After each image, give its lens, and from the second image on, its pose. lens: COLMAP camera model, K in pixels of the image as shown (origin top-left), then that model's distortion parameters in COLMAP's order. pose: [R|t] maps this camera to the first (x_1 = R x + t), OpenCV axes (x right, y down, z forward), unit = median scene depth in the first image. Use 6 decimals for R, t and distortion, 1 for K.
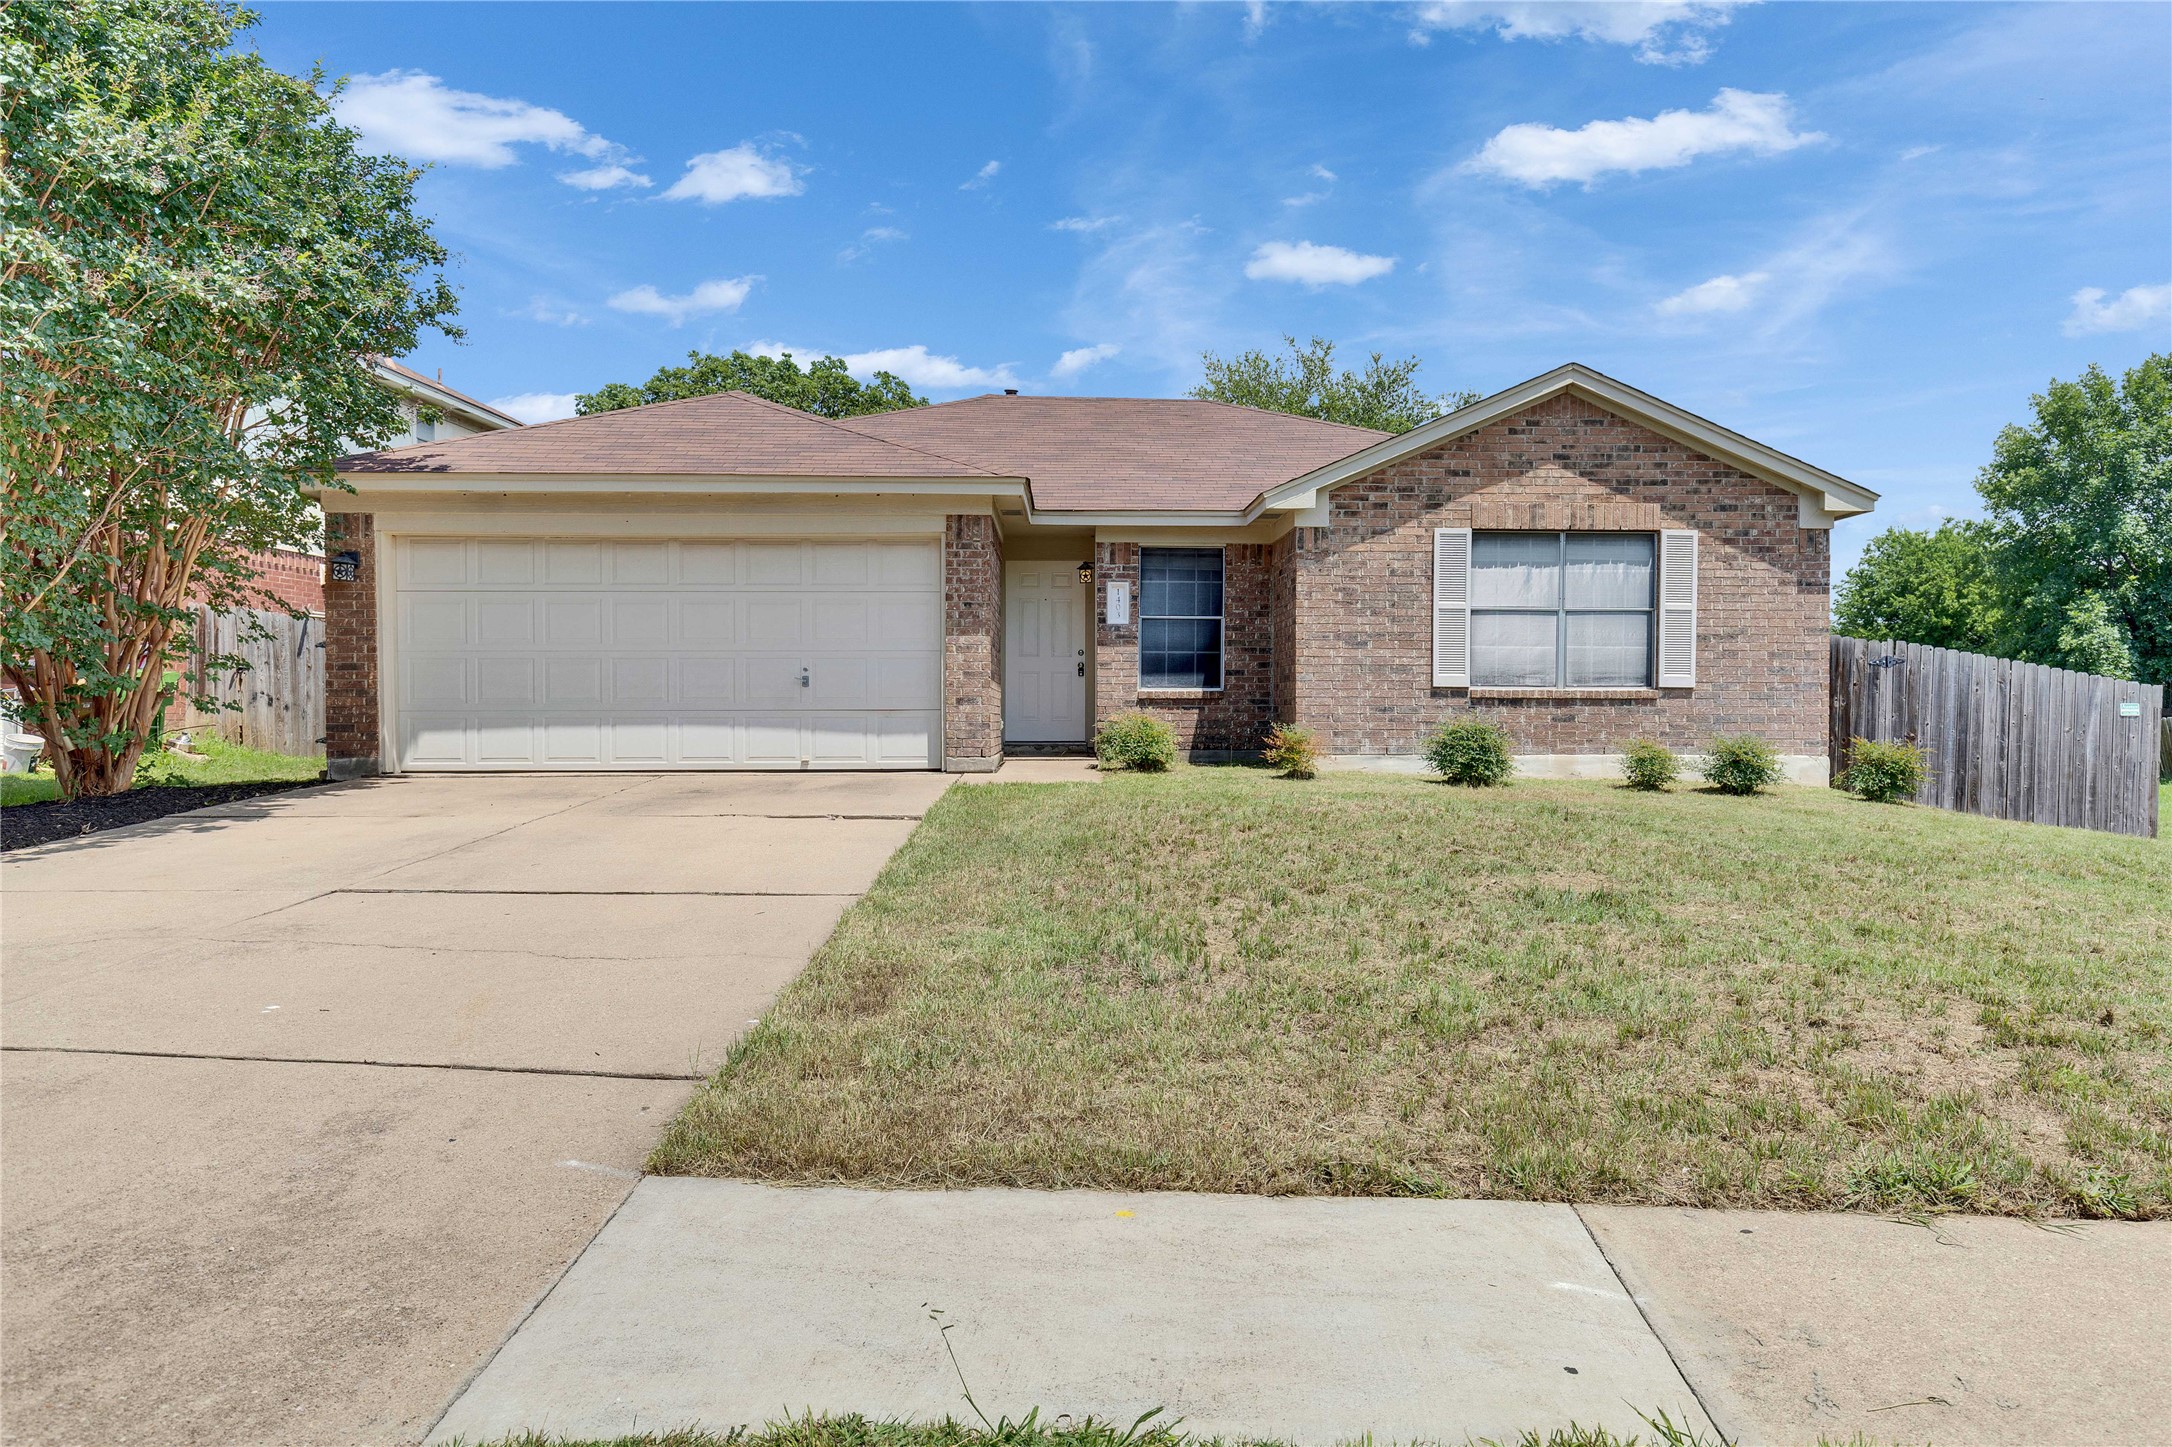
lens RADIAL K [[1516.9, 0, 1092.8], [0, 1516.9, 722.7], [0, 0, 1]] dist [0.005079, -0.002423]
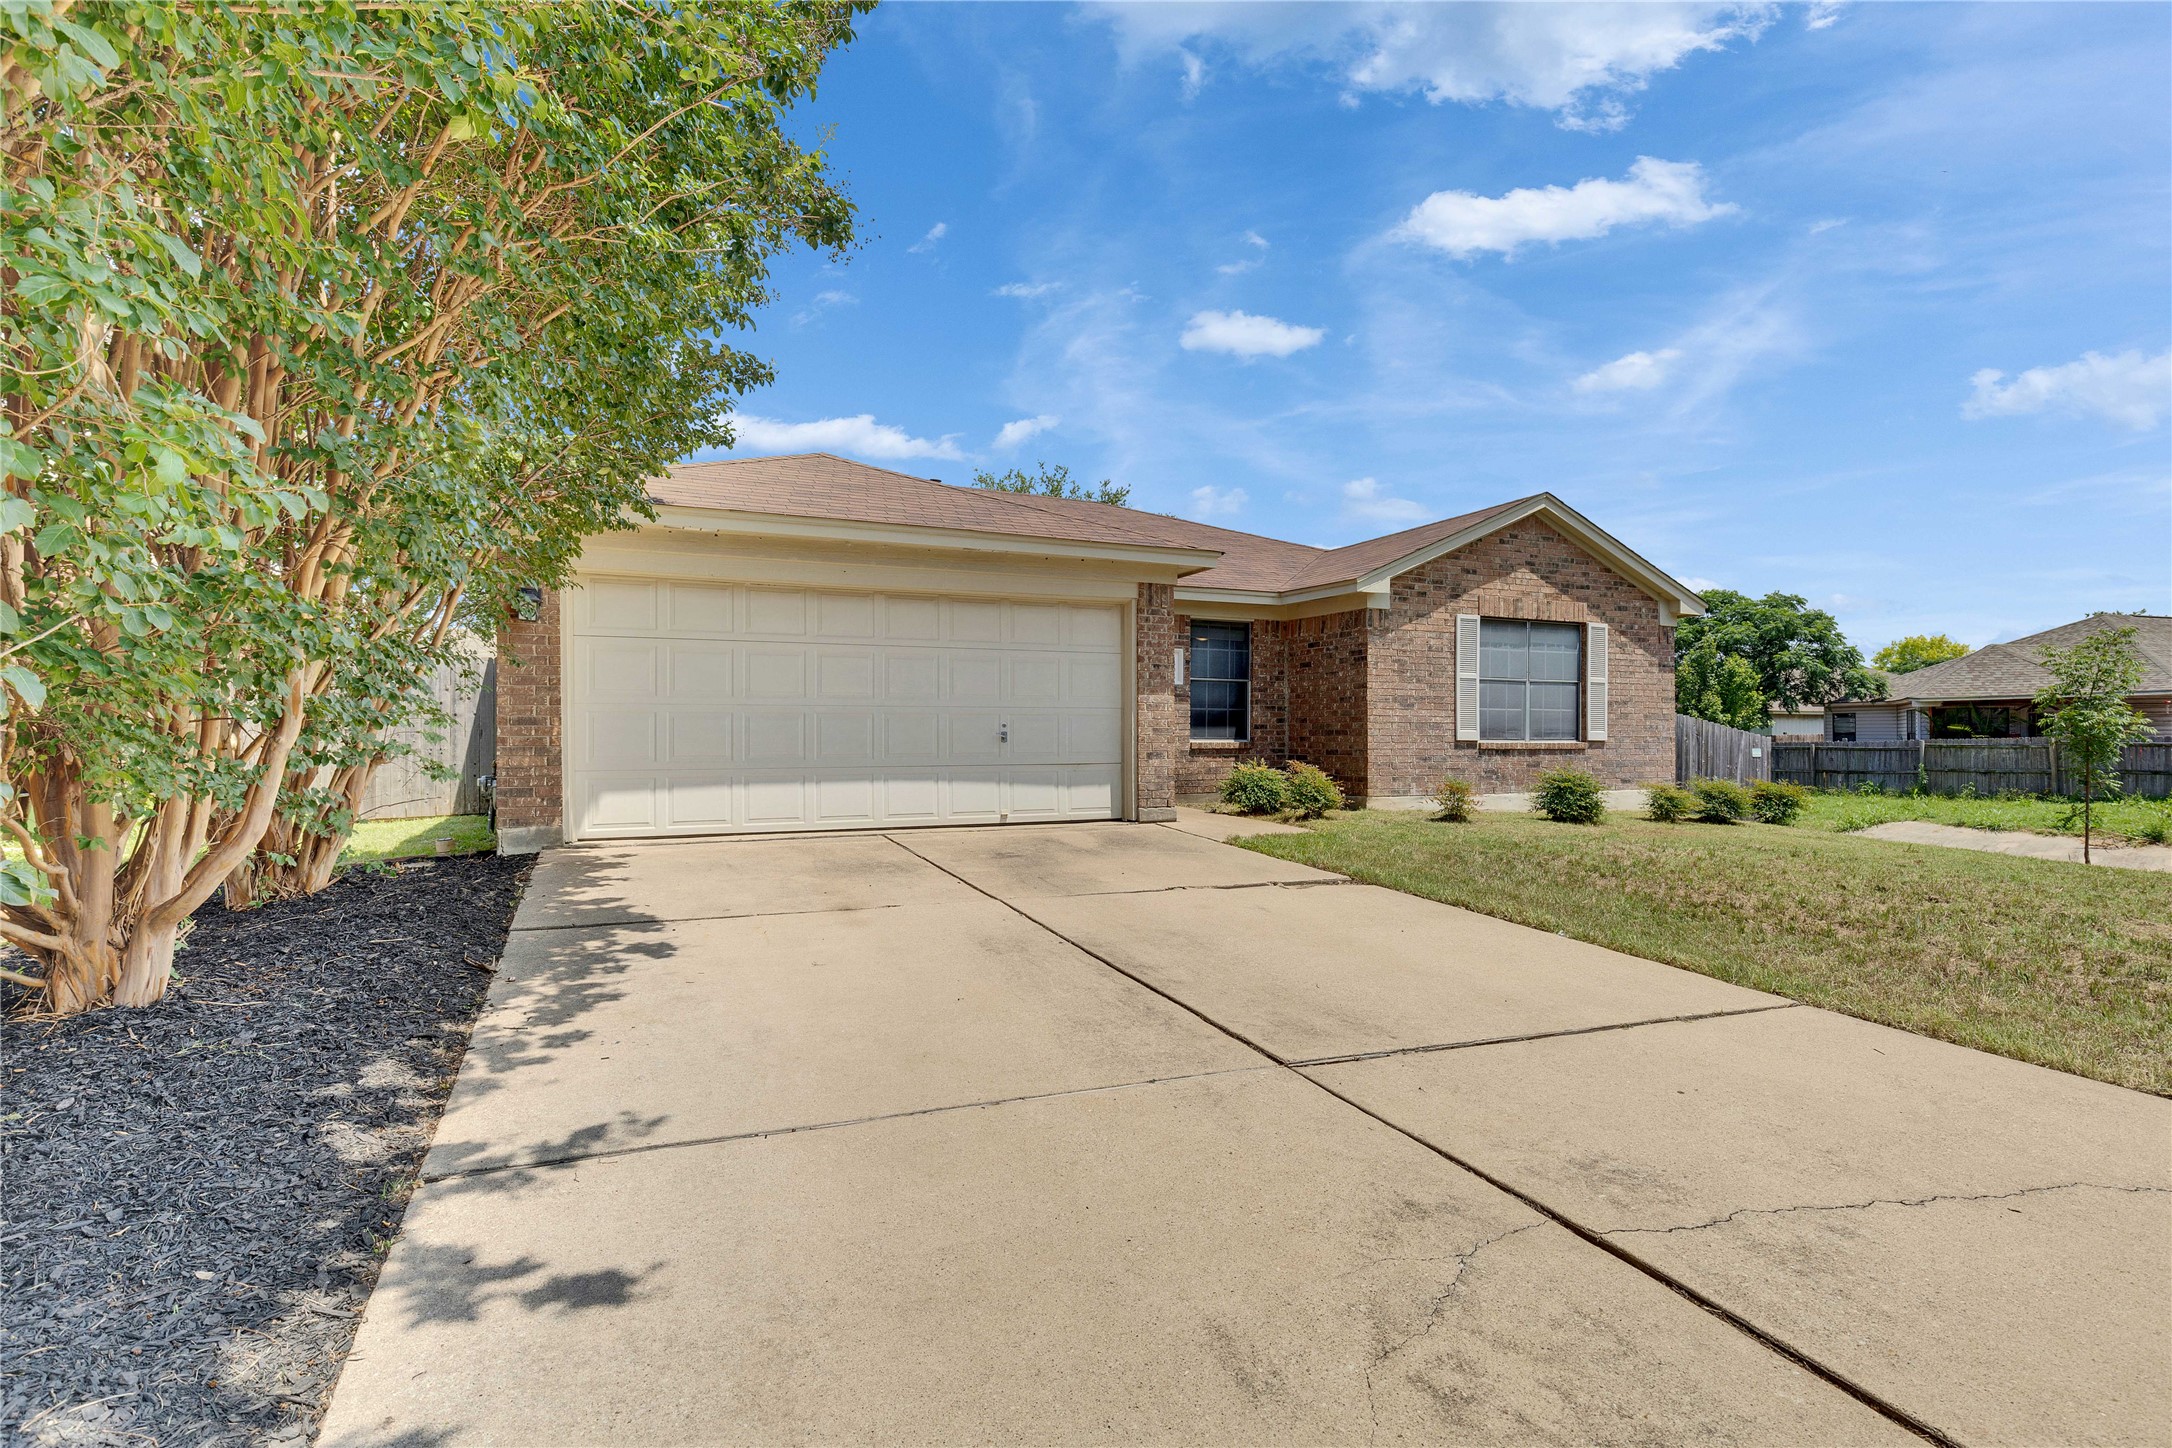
lens RADIAL K [[1079.2, 0, 1069.5], [0, 1079.2, 726.1], [0, 0, 1]] dist [-0.002253, -0.000111]
pose [[0.925844, 0.003758, 0.377887, -0.406566], [0.004089, 0.999792, -0.019960, -0.018870], [-0.377884, 0.020025, 0.925636, 0.295077]]
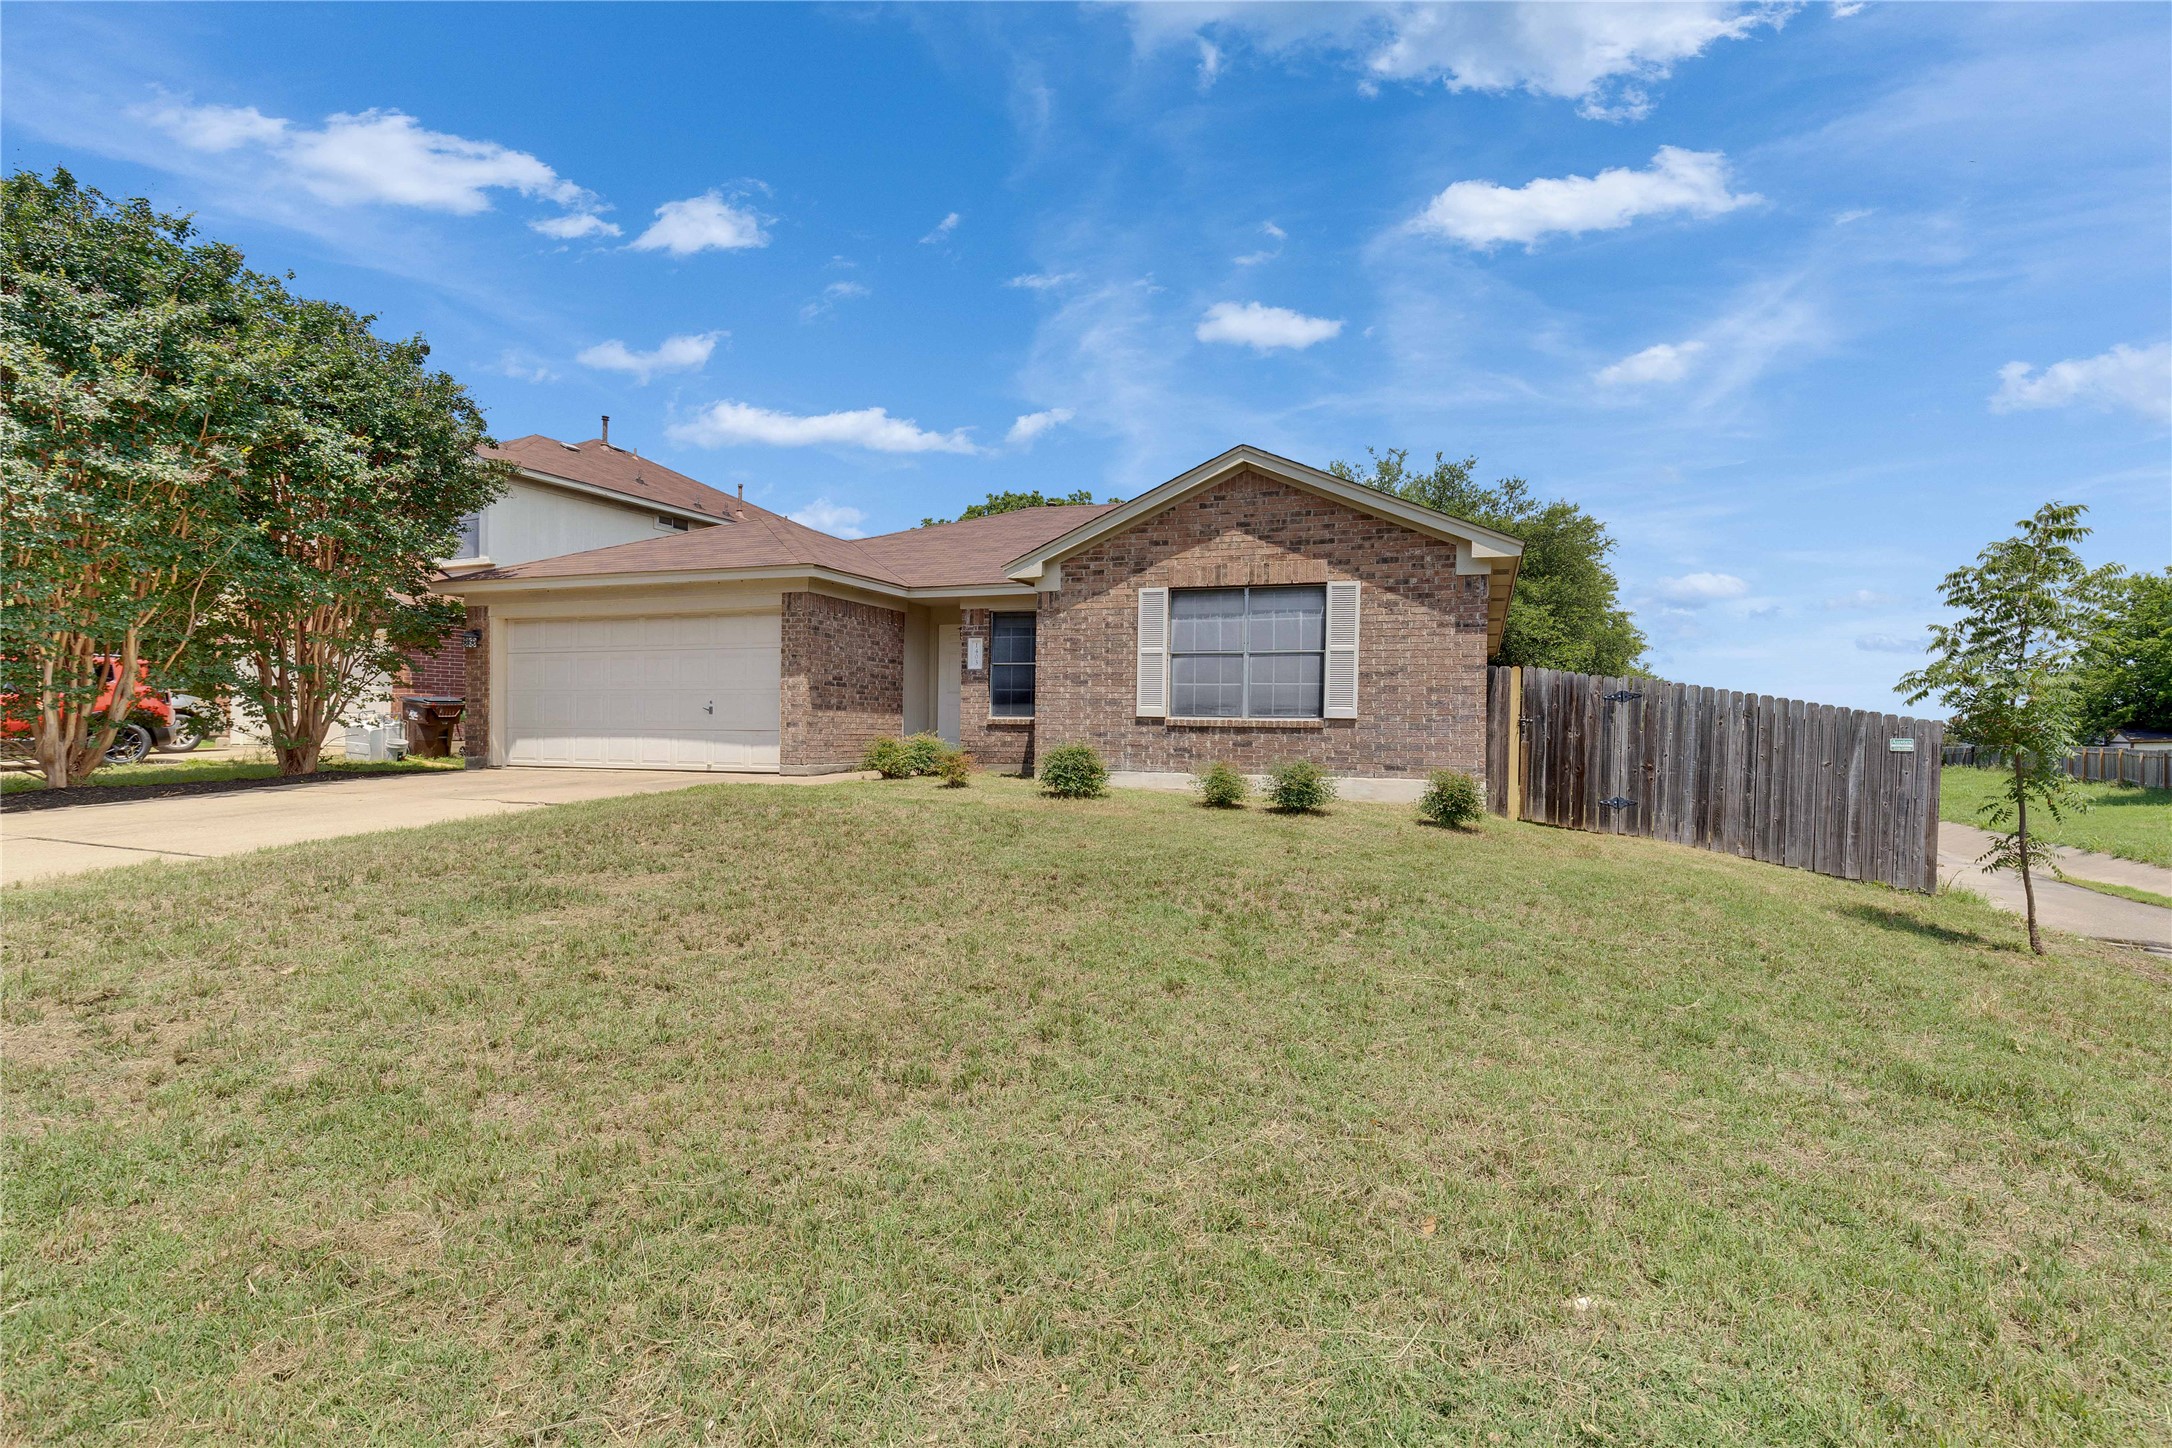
lens RADIAL K [[1020.0, 0, 1088.5], [0, 1020.0, 723.5], [0, 0, 1]] dist [0.003762, 0.000815]
pose [[0.926292, 0.009218, -0.376693, 0.499292], [-0.015119, 0.999805, -0.012713, -0.006783], [0.376503, 0.017471, 0.926251, 0.214798]]
